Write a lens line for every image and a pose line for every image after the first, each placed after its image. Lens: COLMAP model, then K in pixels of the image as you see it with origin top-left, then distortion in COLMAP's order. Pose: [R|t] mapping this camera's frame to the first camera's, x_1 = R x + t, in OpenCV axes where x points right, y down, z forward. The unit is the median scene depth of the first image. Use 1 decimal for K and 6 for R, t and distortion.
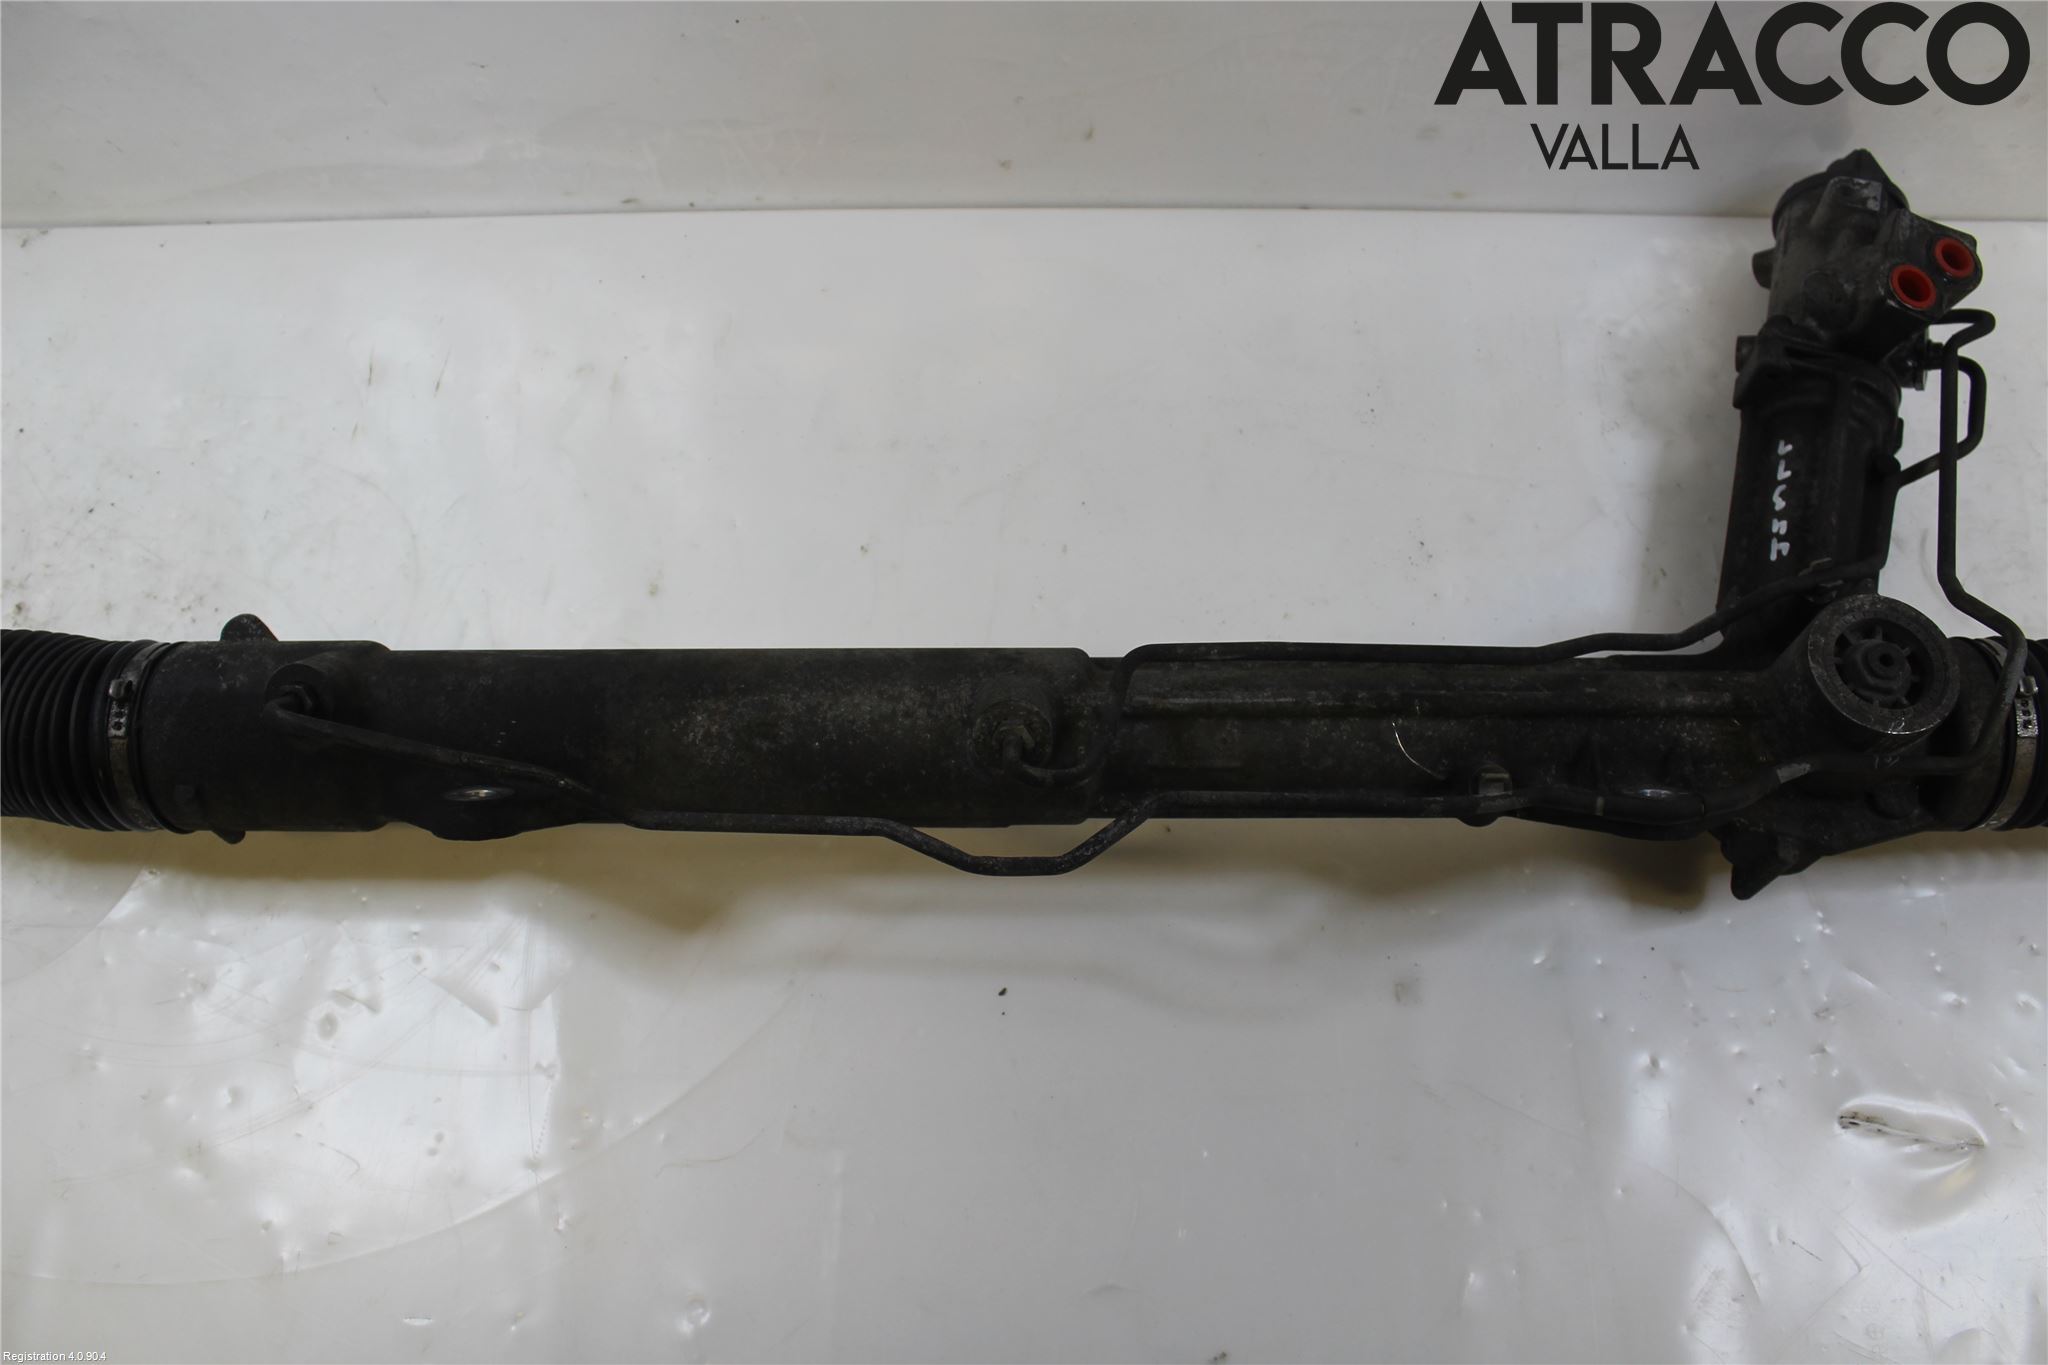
lens RADIAL K [[1650.2, 0, 1022.9], [0, 1650.2, 679.5], [0, 0, 1]] dist [-0.123058, 0.102040]
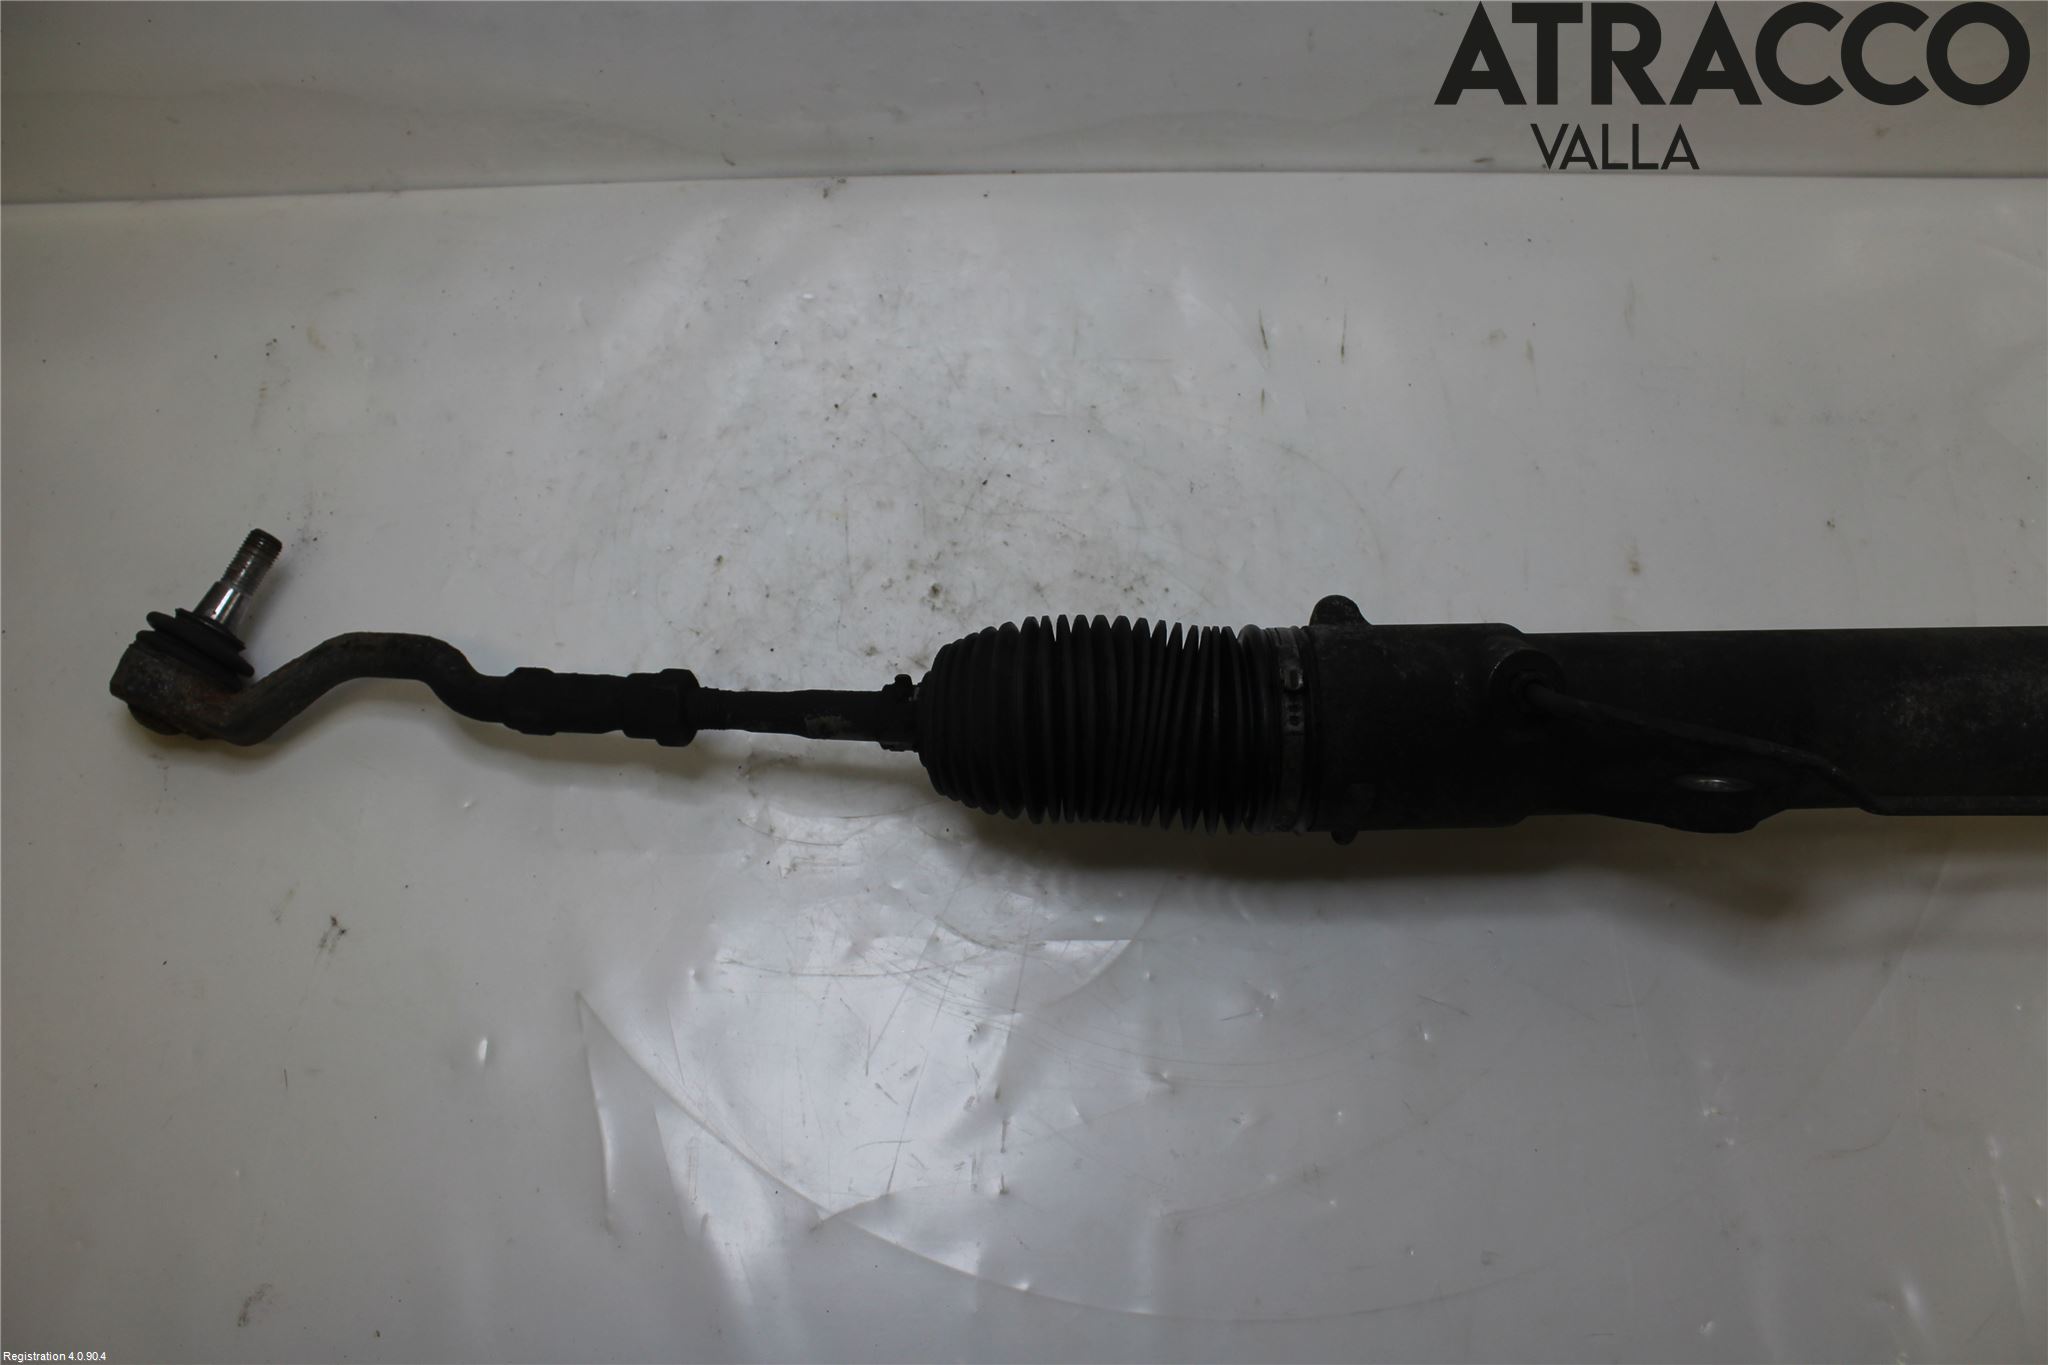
lens RADIAL K [[1650.2, 0, 1026.0], [0, 1650.2, 673.4], [0, 0, 1]] dist [-0.123058, 0.102040]
pose [[0.998961, -0.014446, 0.043220, -0.621579], [0.013626, 0.999723, 0.019201, -0.014746], [-0.043486, -0.018592, 0.998881, 0.055504]]
